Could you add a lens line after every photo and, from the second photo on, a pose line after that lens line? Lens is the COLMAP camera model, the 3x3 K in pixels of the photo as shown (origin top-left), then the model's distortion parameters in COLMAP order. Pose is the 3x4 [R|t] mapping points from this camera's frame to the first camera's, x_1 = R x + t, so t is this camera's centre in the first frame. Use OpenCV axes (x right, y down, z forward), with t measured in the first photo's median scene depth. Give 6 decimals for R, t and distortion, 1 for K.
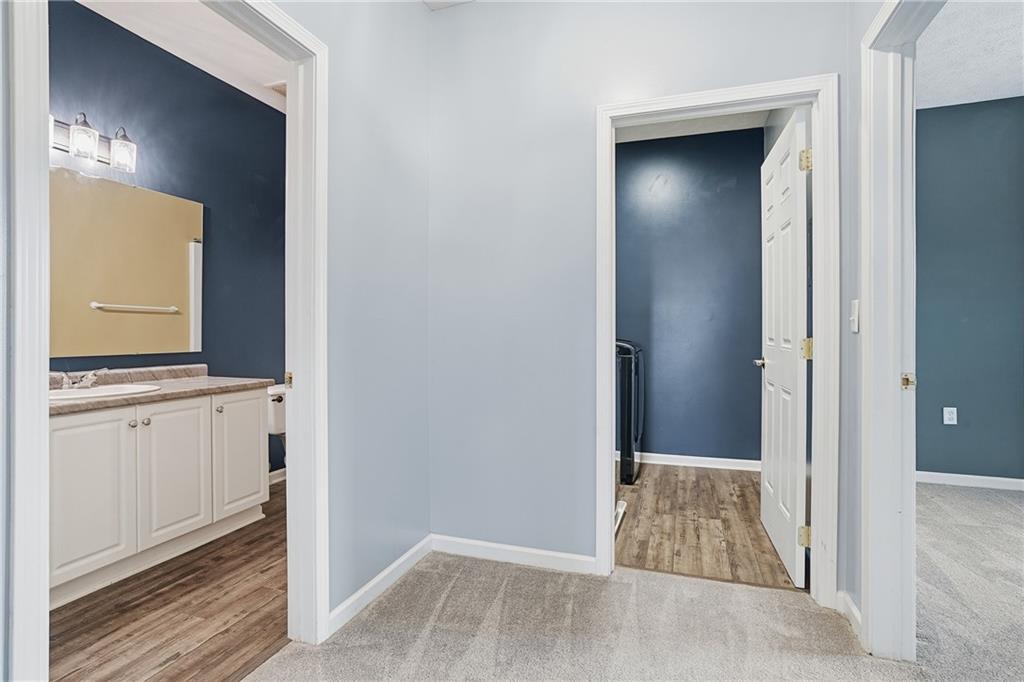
lens RADIAL K [[515.9, 0, 521.8], [0, 515.9, 332.9], [0, 0, 1]] dist [-0.026389, 0.005449]
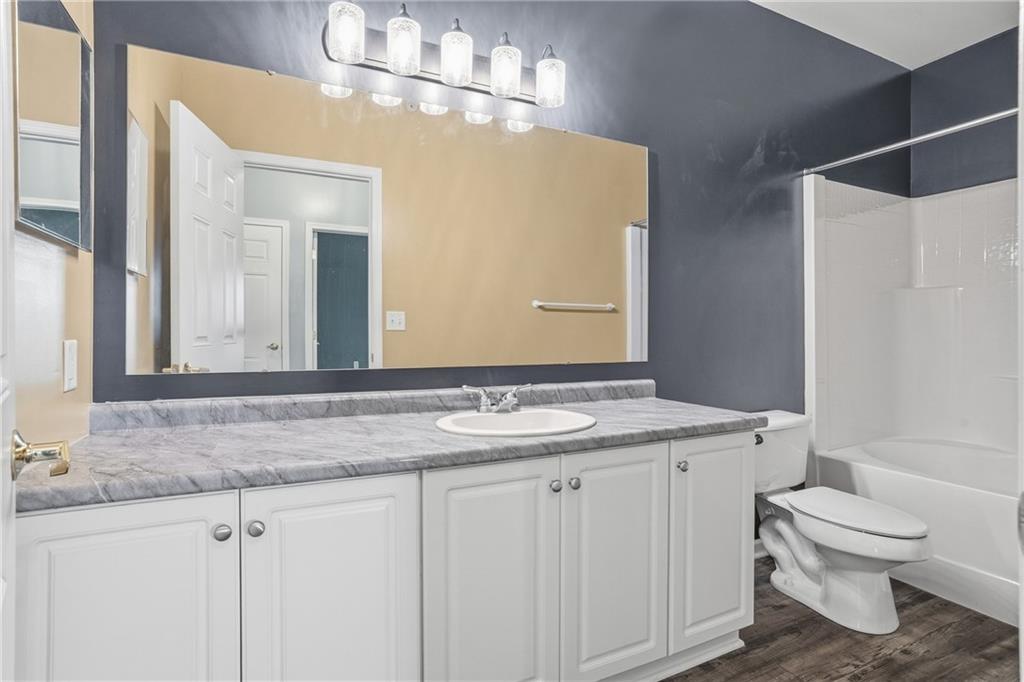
lens RADIAL K [[515.9, 0, 511.8], [0, 515.9, 338.1], [0, 0, 1]] dist [-0.026389, 0.005449]
pose [[0.708732, 0.002327, -0.705474, -0.321204], [0.001283, 0.999989, 0.004587, 0.003314], [0.705476, -0.004156, 0.708721, 0.458542]]
